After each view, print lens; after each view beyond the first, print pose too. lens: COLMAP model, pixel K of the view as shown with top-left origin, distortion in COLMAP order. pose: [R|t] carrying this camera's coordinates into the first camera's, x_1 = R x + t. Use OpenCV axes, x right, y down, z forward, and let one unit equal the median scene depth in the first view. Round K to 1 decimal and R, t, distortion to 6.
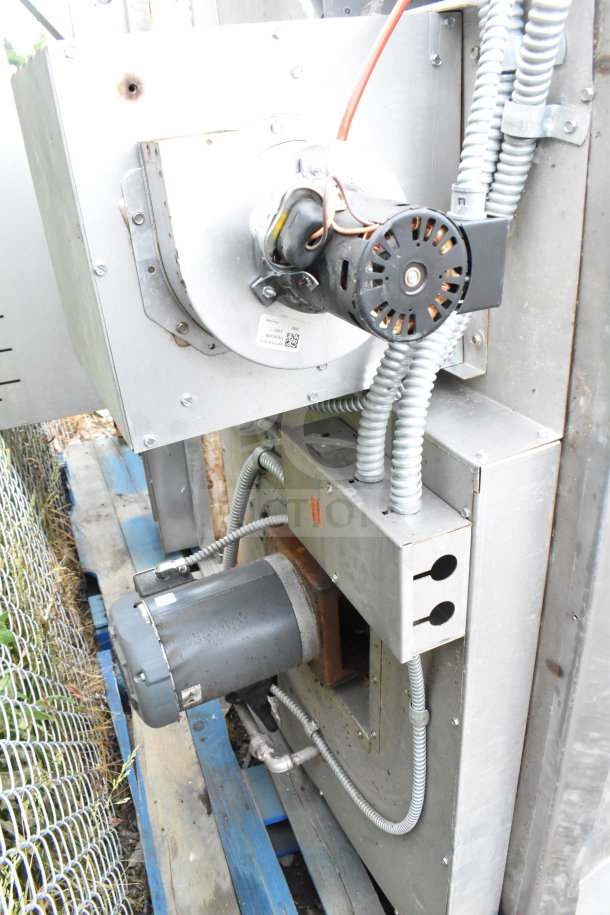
lens RADIAL K [[721.3, 0, 299.1], [0, 721.3, 467.2], [0, 0, 1]] dist [-0.101304, 0.024049]
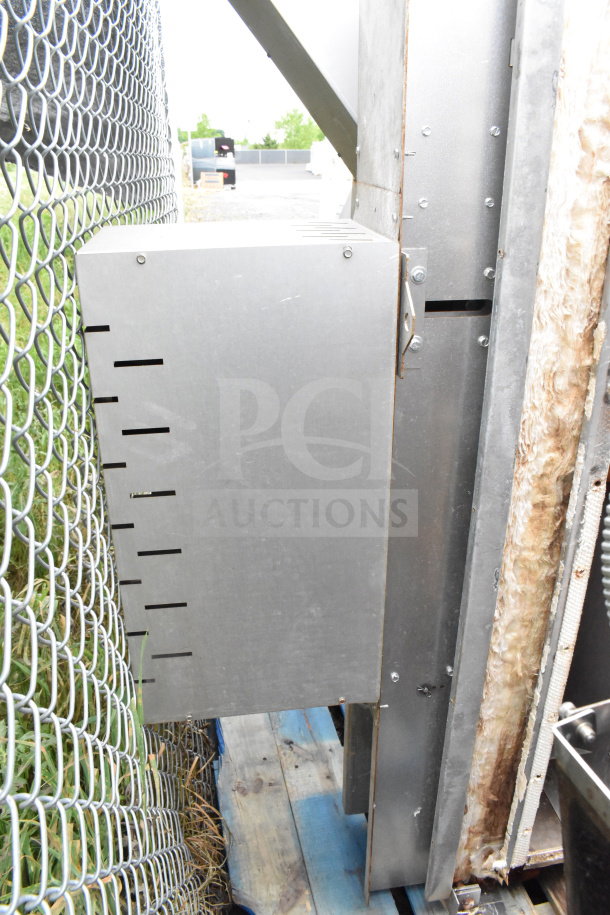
lens RADIAL K [[721.3, 0, 303.6], [0, 721.3, 464.9], [0, 0, 1]] dist [-0.101304, 0.024049]
pose [[0.983027, 0.110923, -0.146129, -0.555967], [-0.125970, 0.987174, -0.098078, -0.518970], [0.133375, 0.114822, 0.984392, 1.023600]]
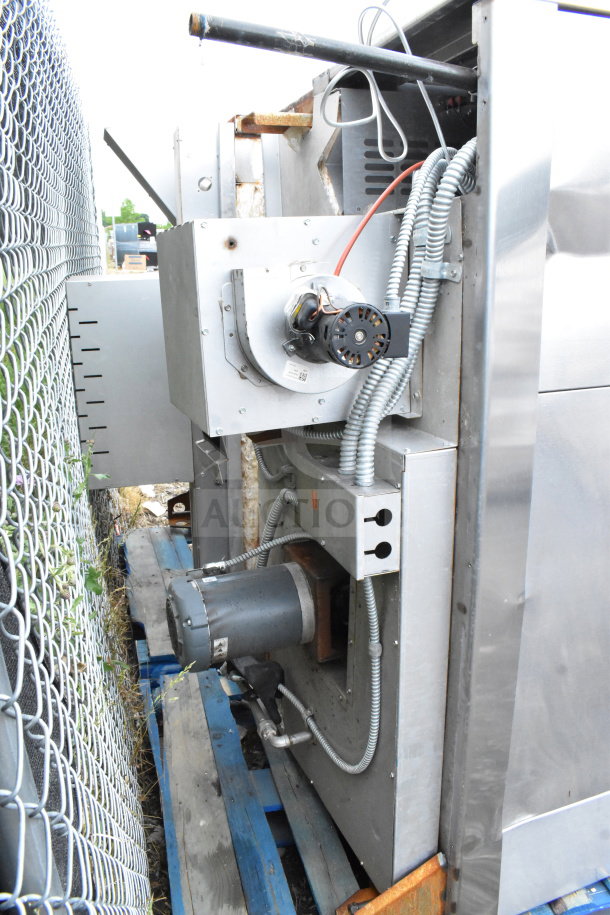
lens RADIAL K [[721.3, 0, 298.4], [0, 721.3, 461.9], [0, 0, 1]] dist [-0.101304, 0.024049]
pose [[0.995376, 0.070724, -0.064996, 0.089319], [-0.083170, 0.973102, -0.214836, 0.339626], [0.048054, 0.219248, 0.974485, -0.589925]]
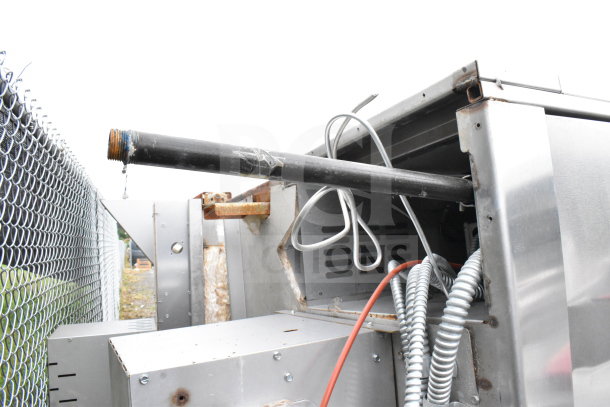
lens RADIAL K [[480.9, 0, 307.0], [0, 480.9, 202.2], [0, 0, 1]] dist [-0.101304, 0.024049]
pose [[0.999585, 0.008737, 0.027444, 0.003399], [0.008449, 0.821985, -0.569446, -0.210898], [-0.027533, 0.569442, 0.821571, -0.073315]]
